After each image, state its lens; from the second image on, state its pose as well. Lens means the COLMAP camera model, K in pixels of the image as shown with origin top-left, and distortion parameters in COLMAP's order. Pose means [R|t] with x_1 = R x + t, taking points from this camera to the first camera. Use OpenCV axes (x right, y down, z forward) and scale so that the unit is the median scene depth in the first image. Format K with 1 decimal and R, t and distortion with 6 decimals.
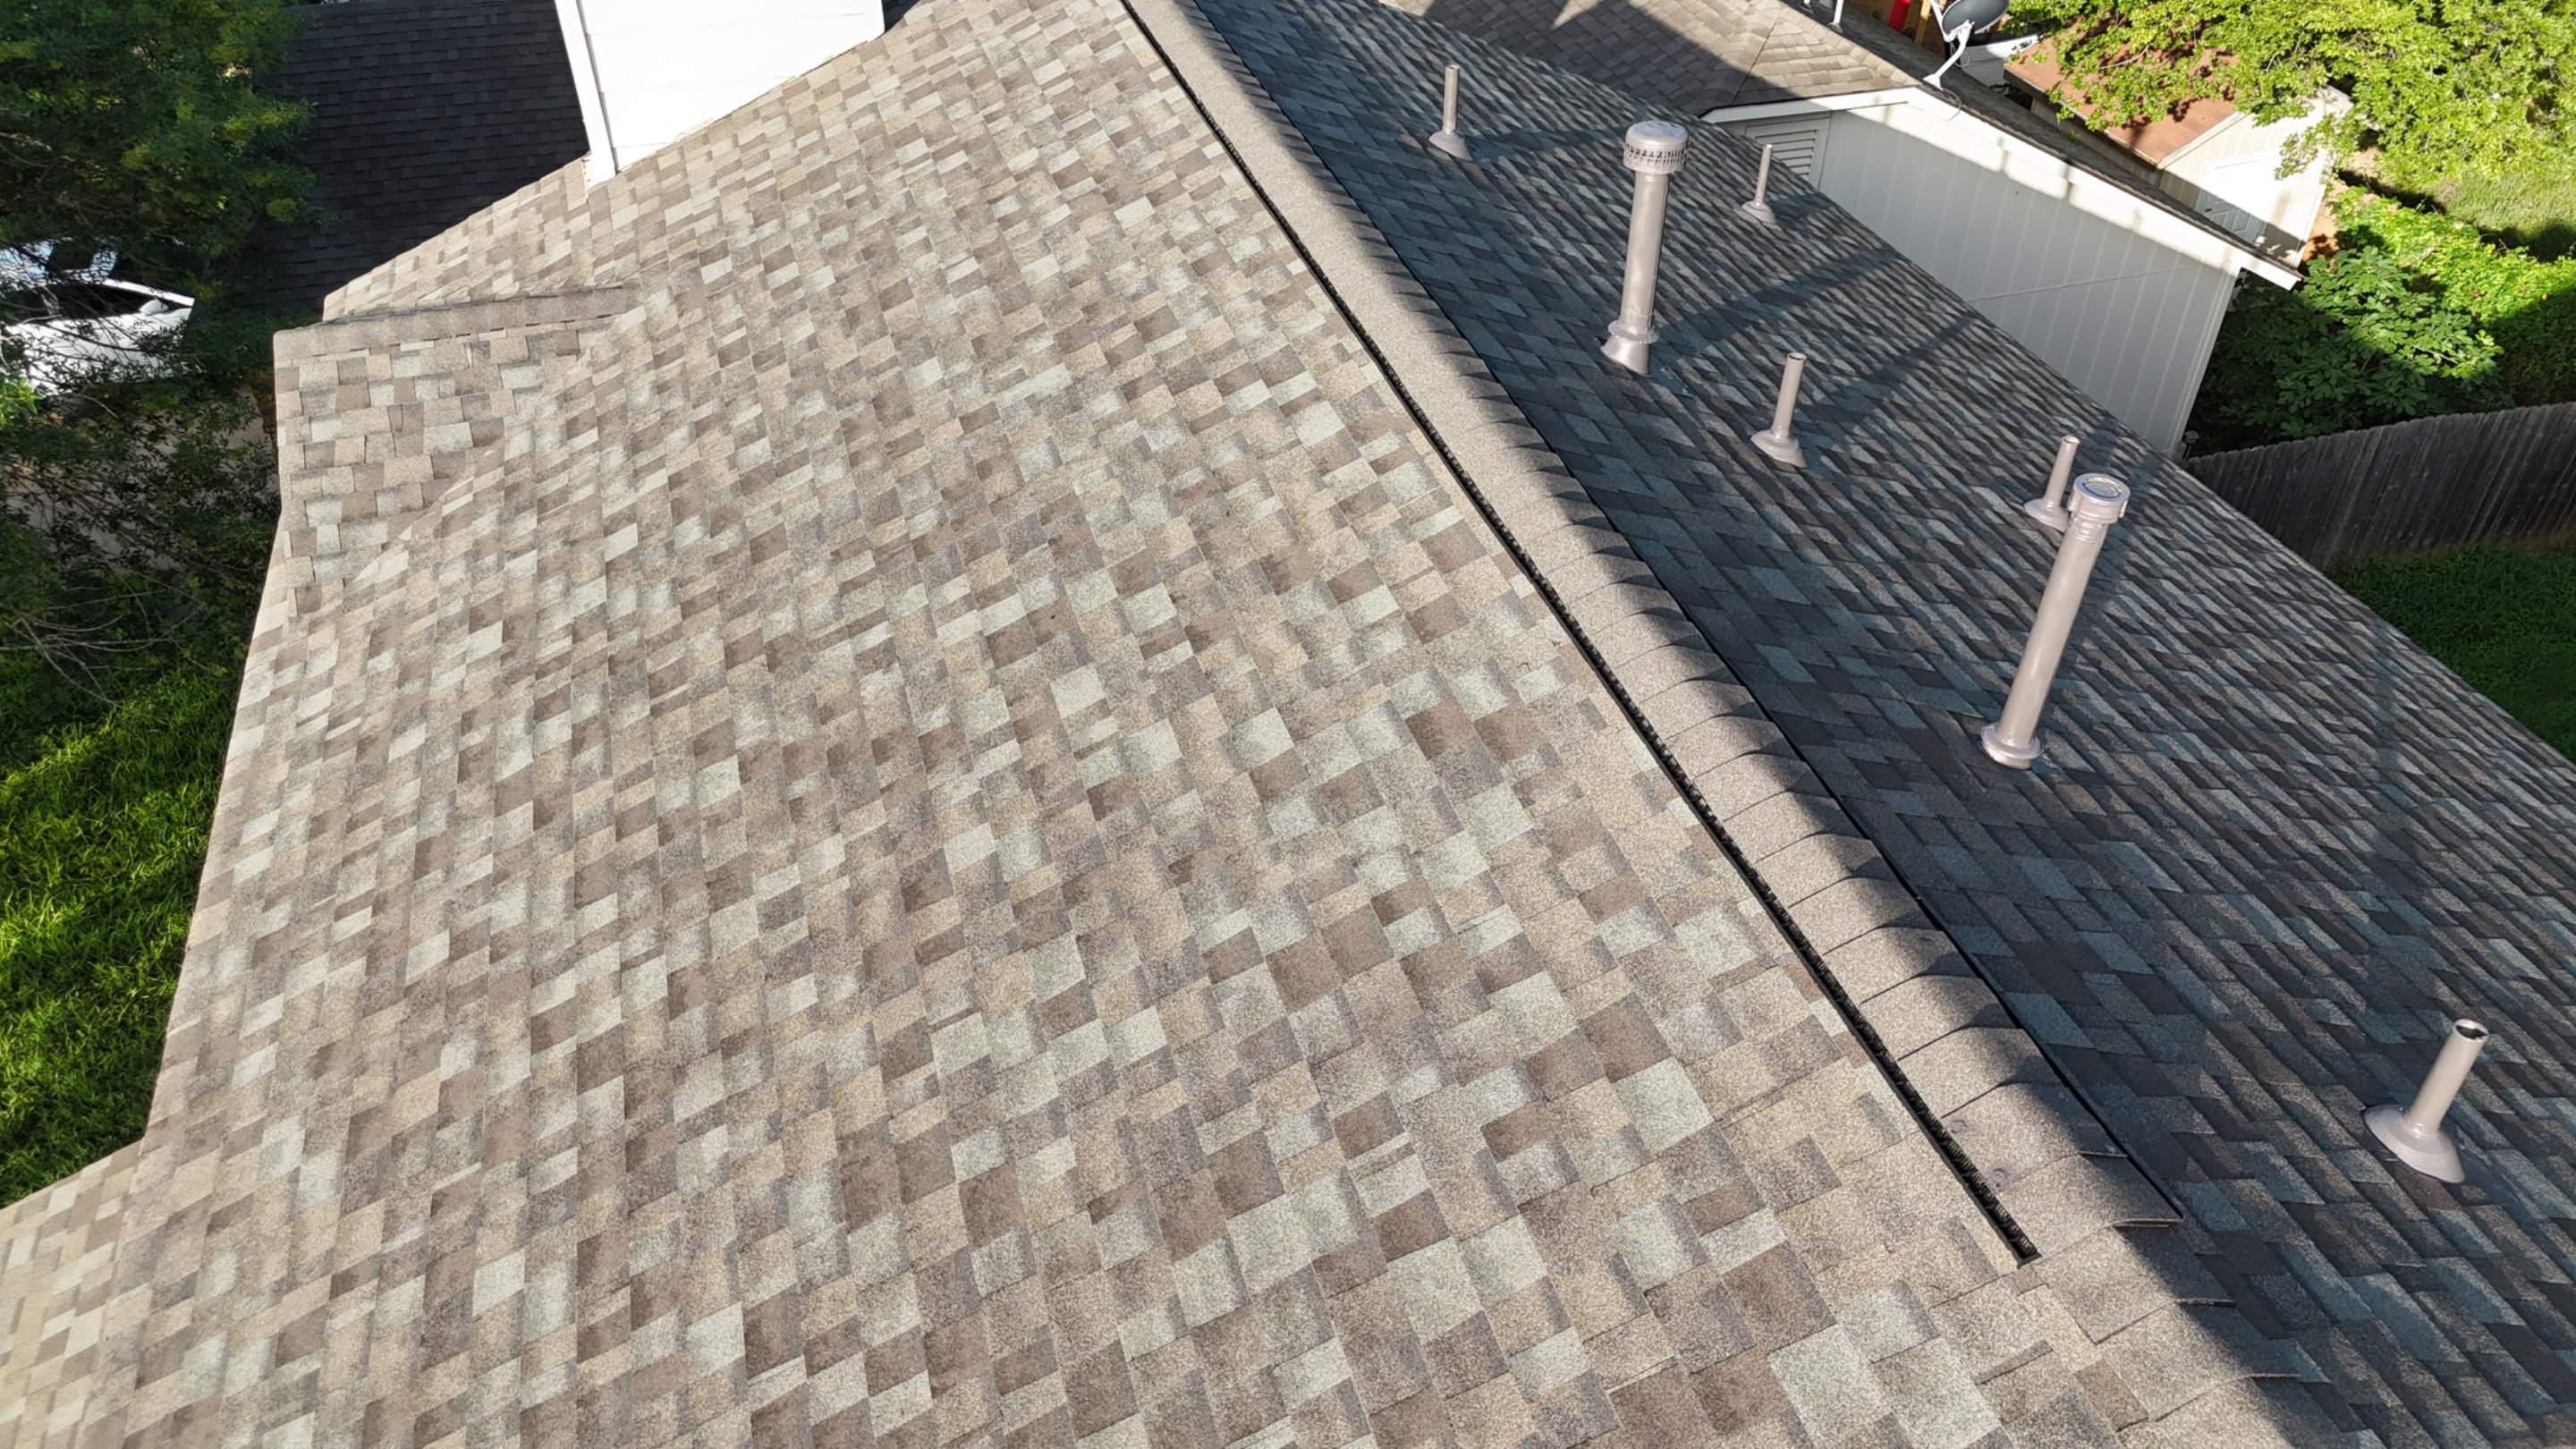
lens RADIAL K [[1891.5, 0, 1294.5], [0, 1891.5, 722.6], [0, 0, 1]] dist [0.076731, -0.071912]
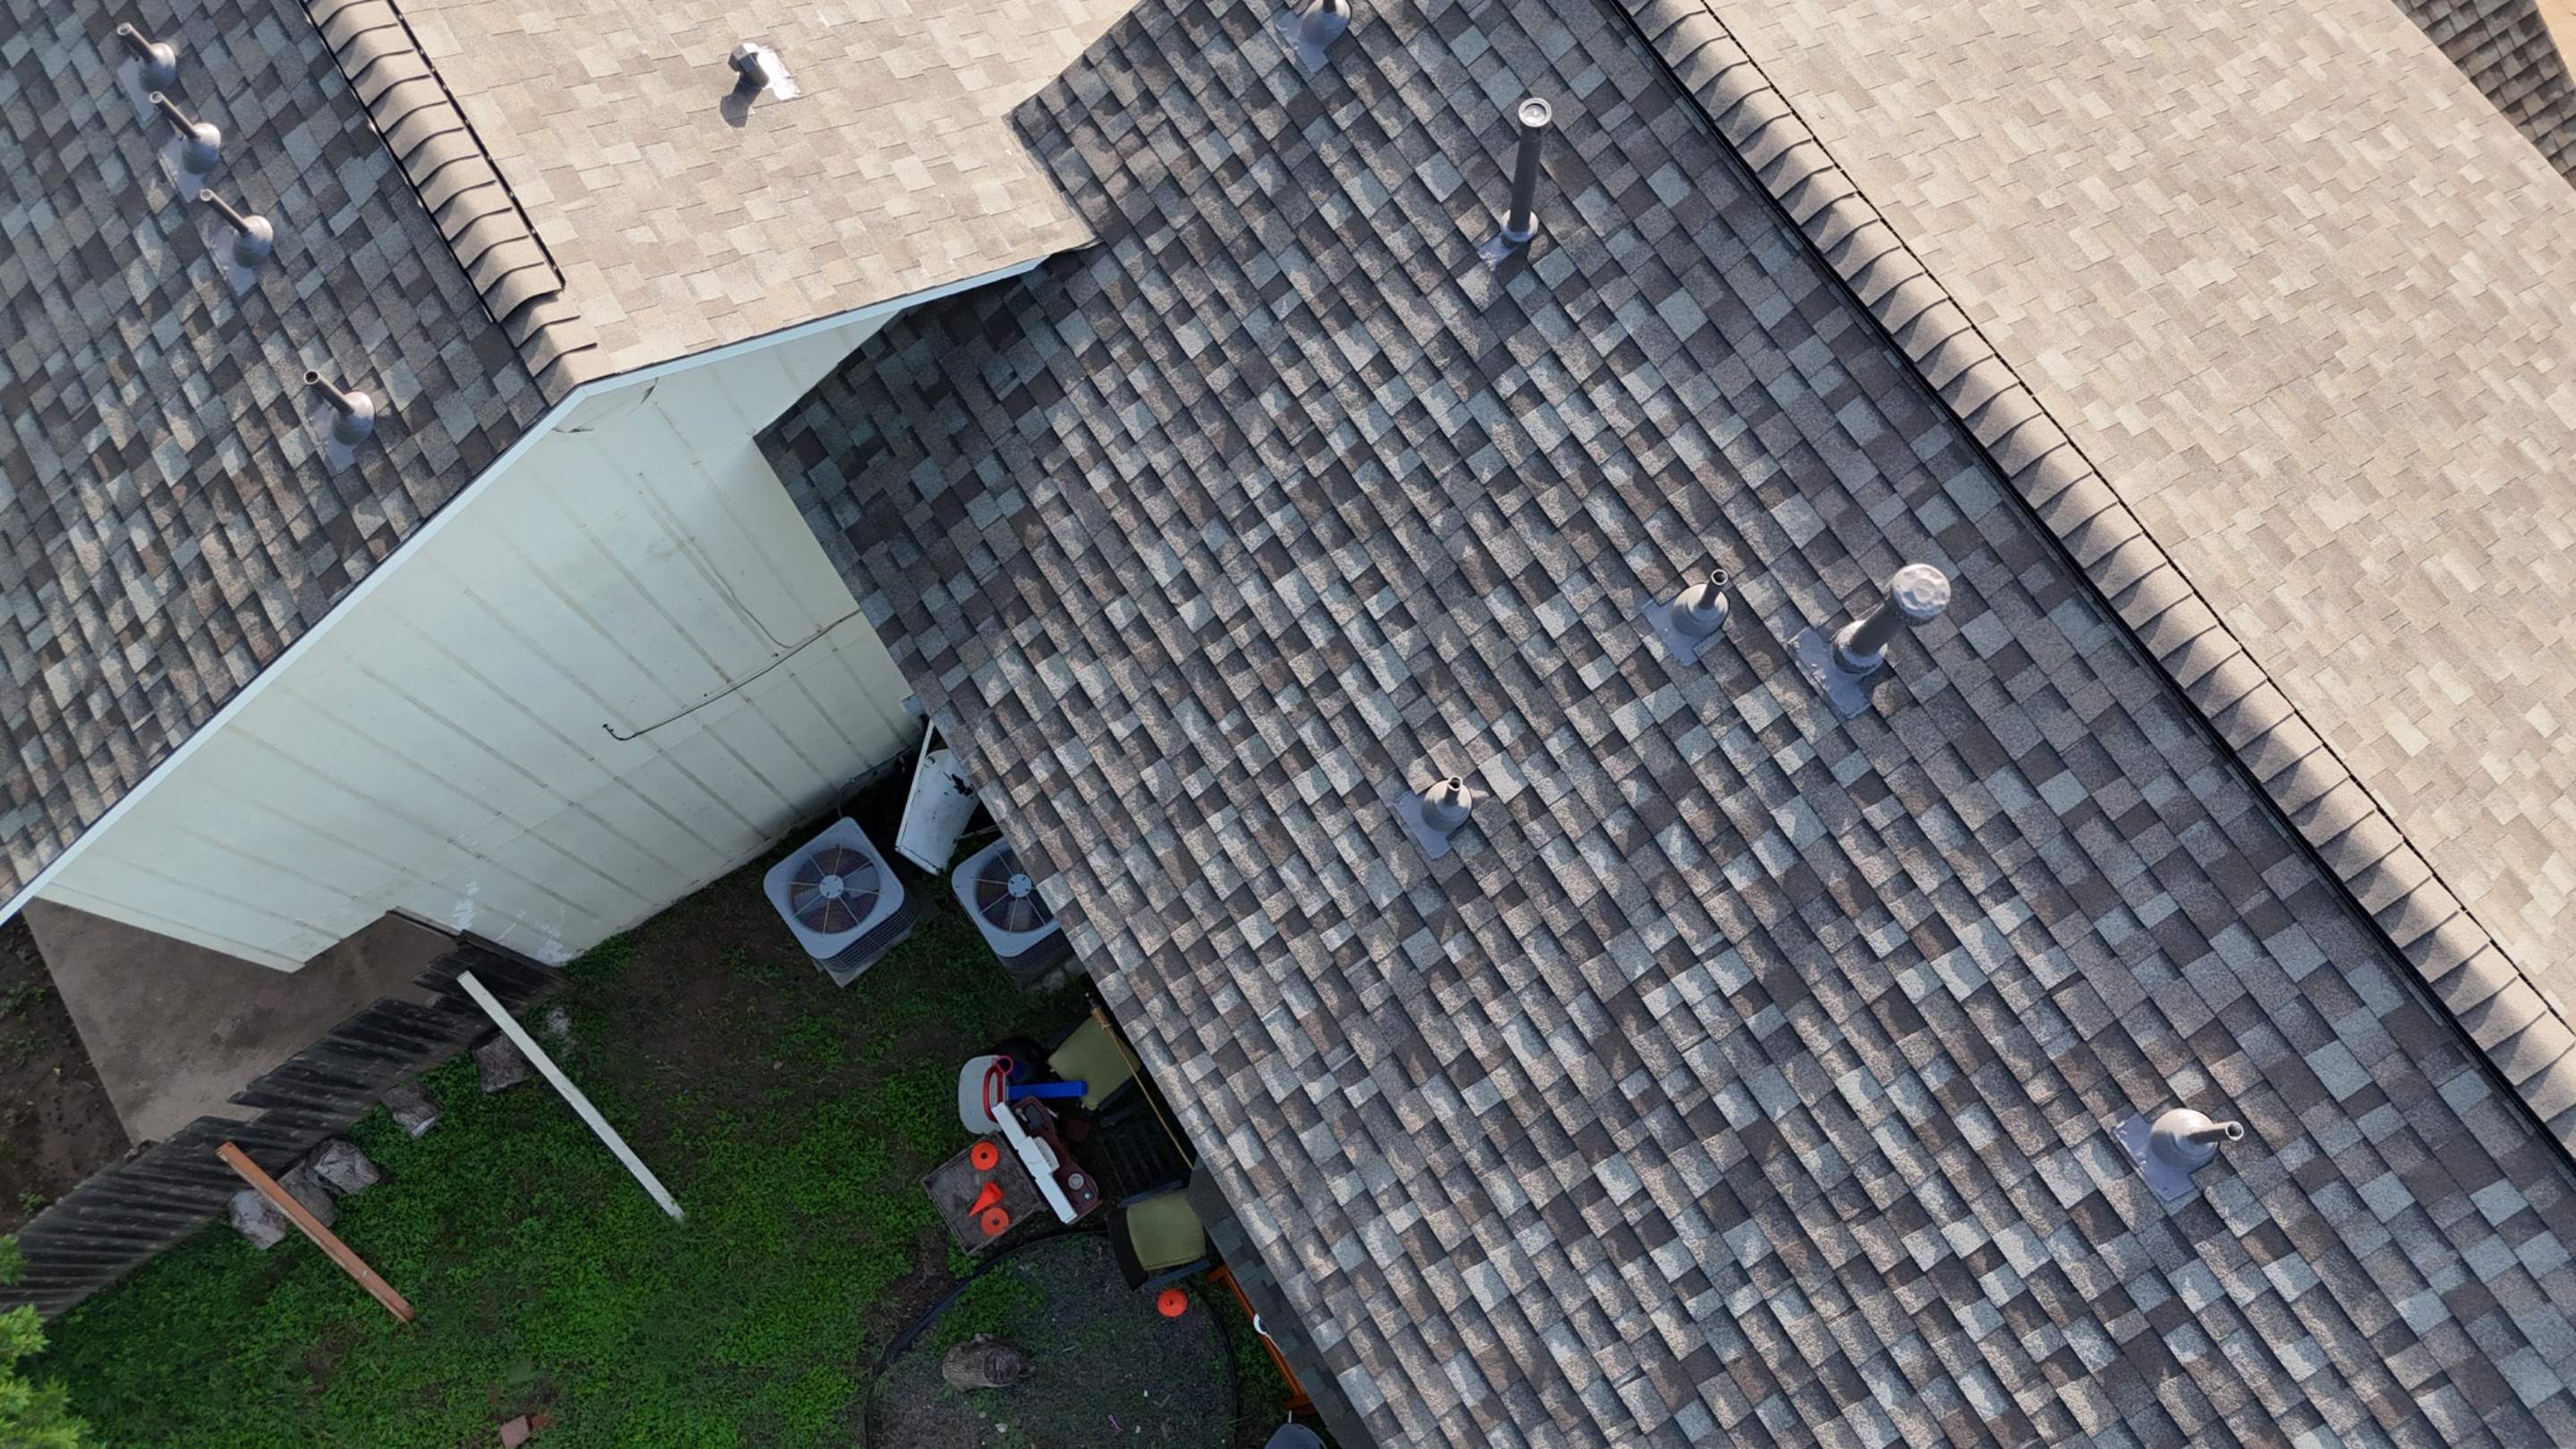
lens RADIAL K [[1891.5, 0, 1292.5], [0, 1891.5, 723.2], [0, 0, 1]] dist [0.076731, -0.071912]
pose [[-0.960752, 0.266045, -0.078584, 0.692602], [-0.170995, -0.344889, 0.922937, -1.380723], [0.218440, 0.900151, 0.376845, 0.632095]]
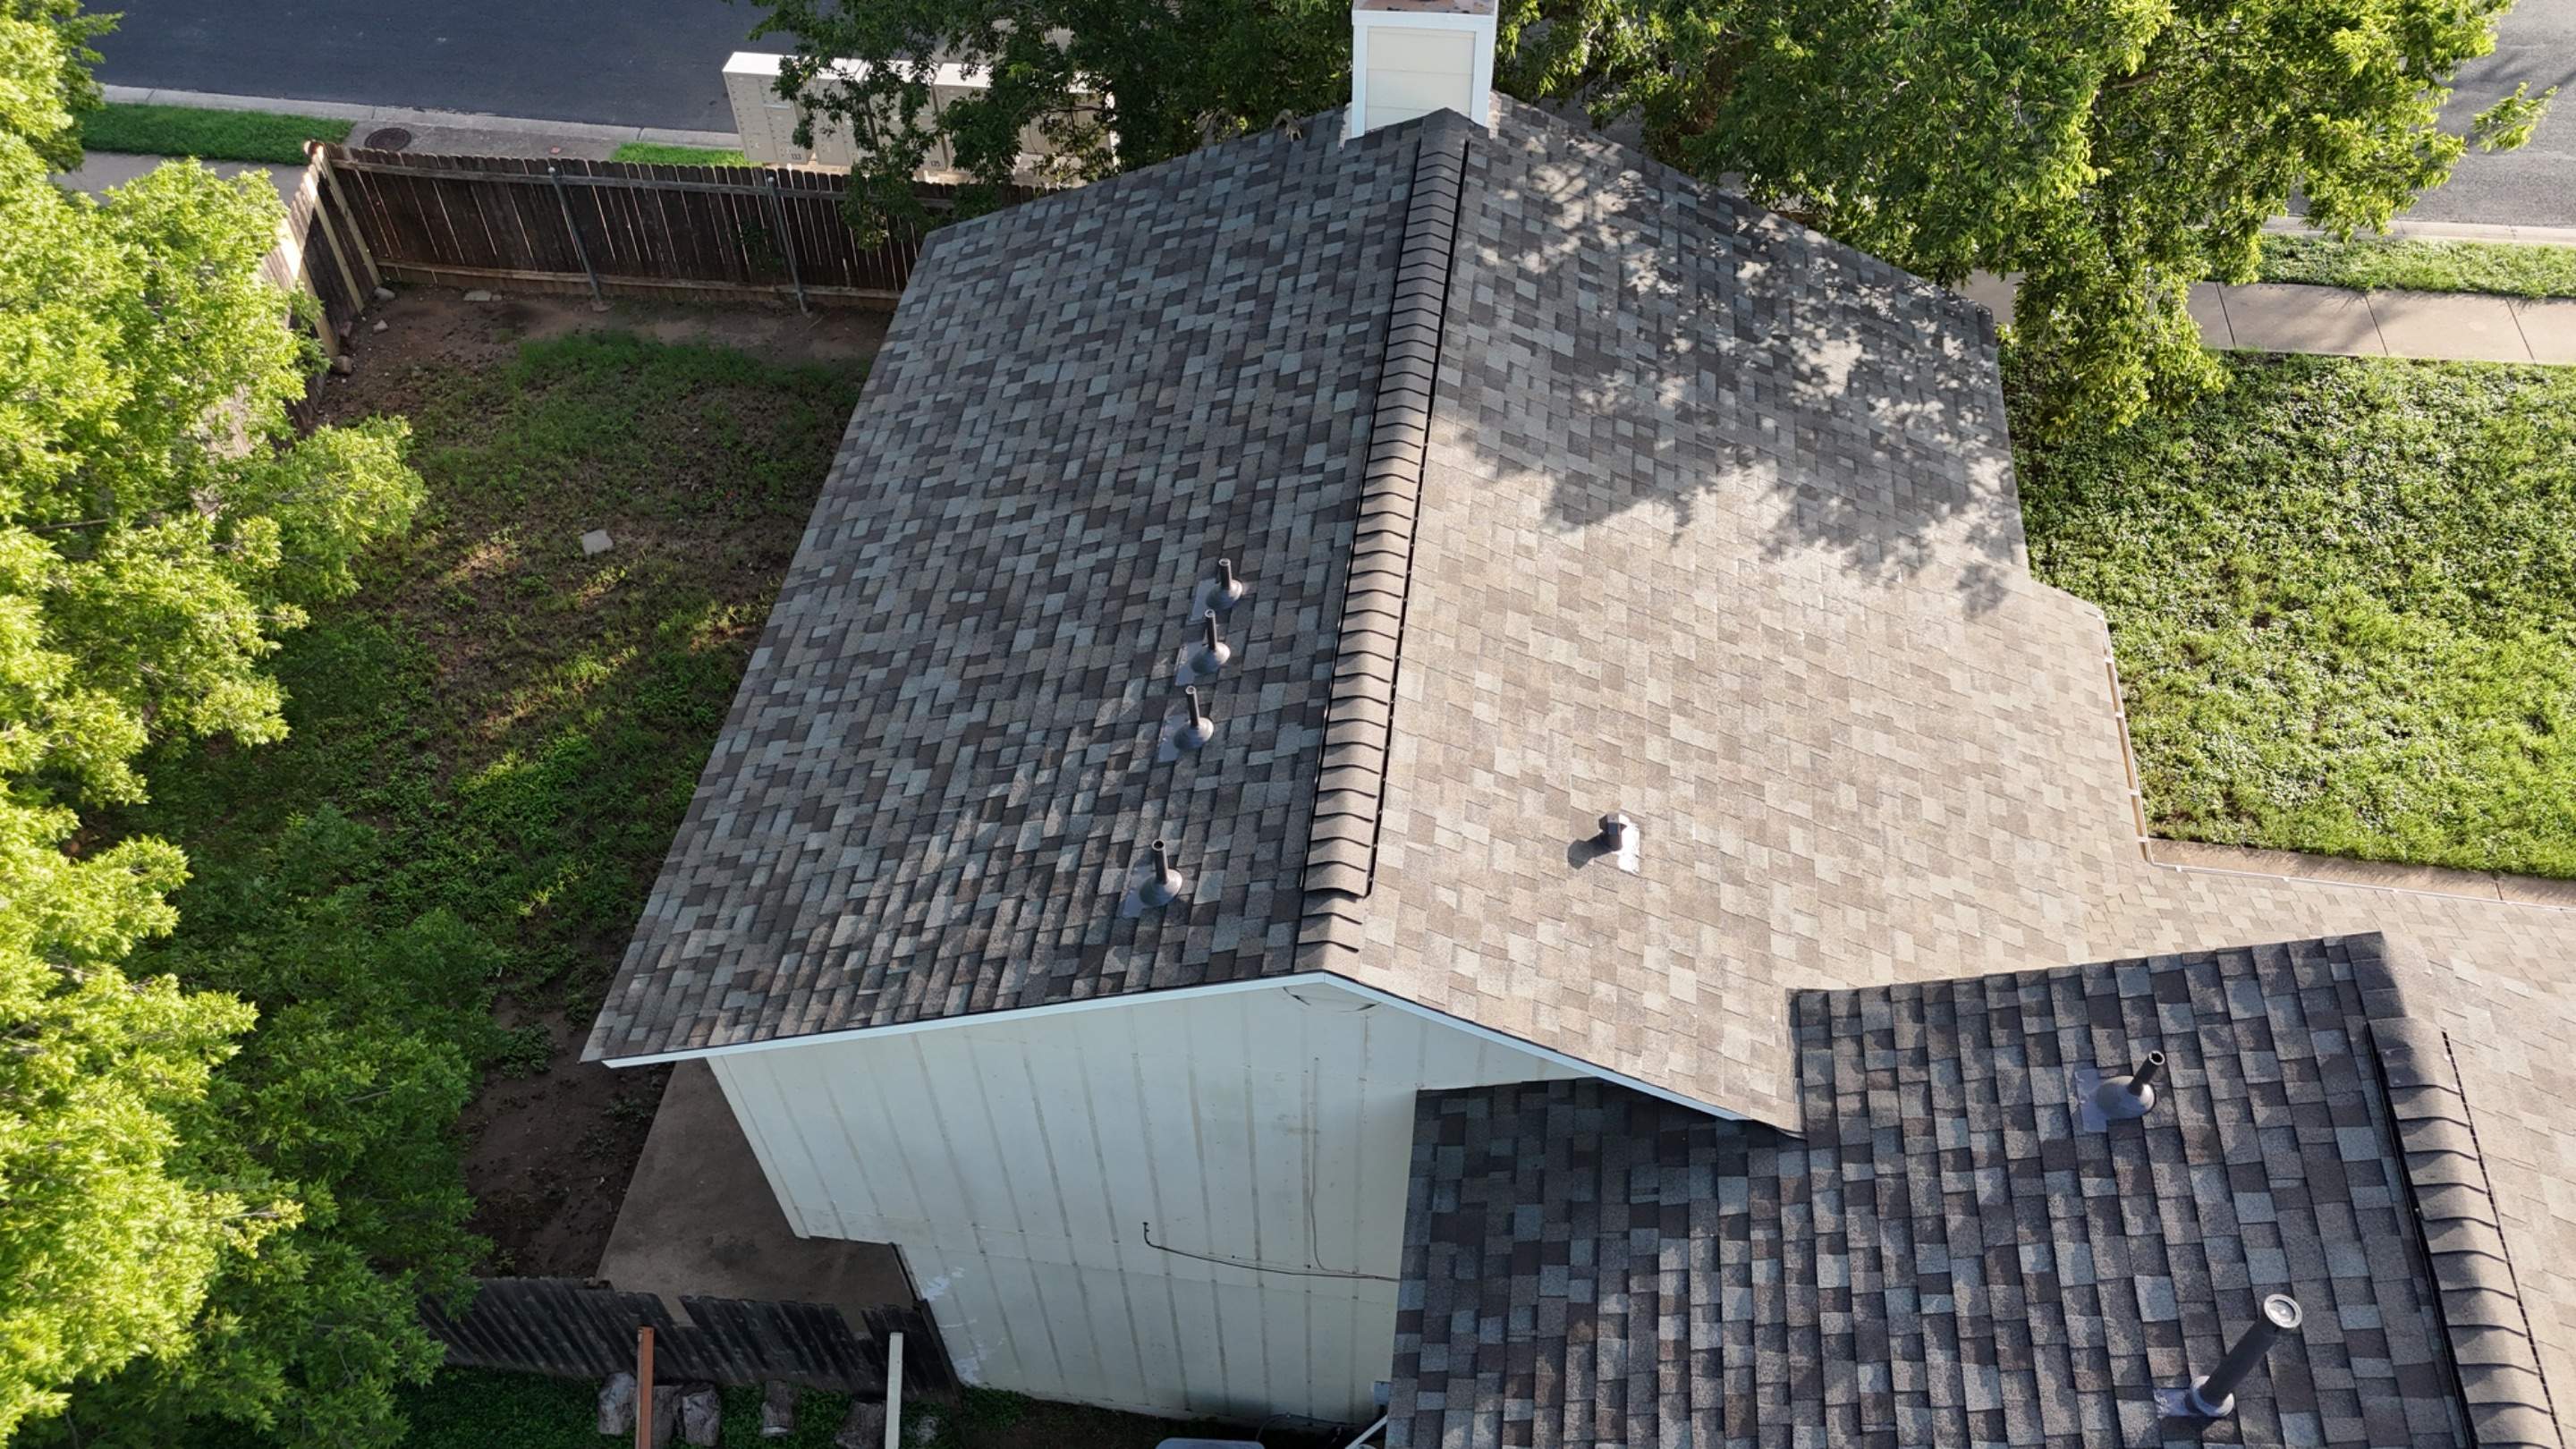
lens RADIAL K [[1891.5, 0, 1294.5], [0, 1891.5, 721.5], [0, 0, 1]] dist [0.076731, -0.071912]
pose [[-0.911792, -0.312997, 0.265834, 0.688766], [0.259788, 0.061692, 0.963693, -1.442592], [-0.318033, 0.947748, 0.025063, 0.597125]]
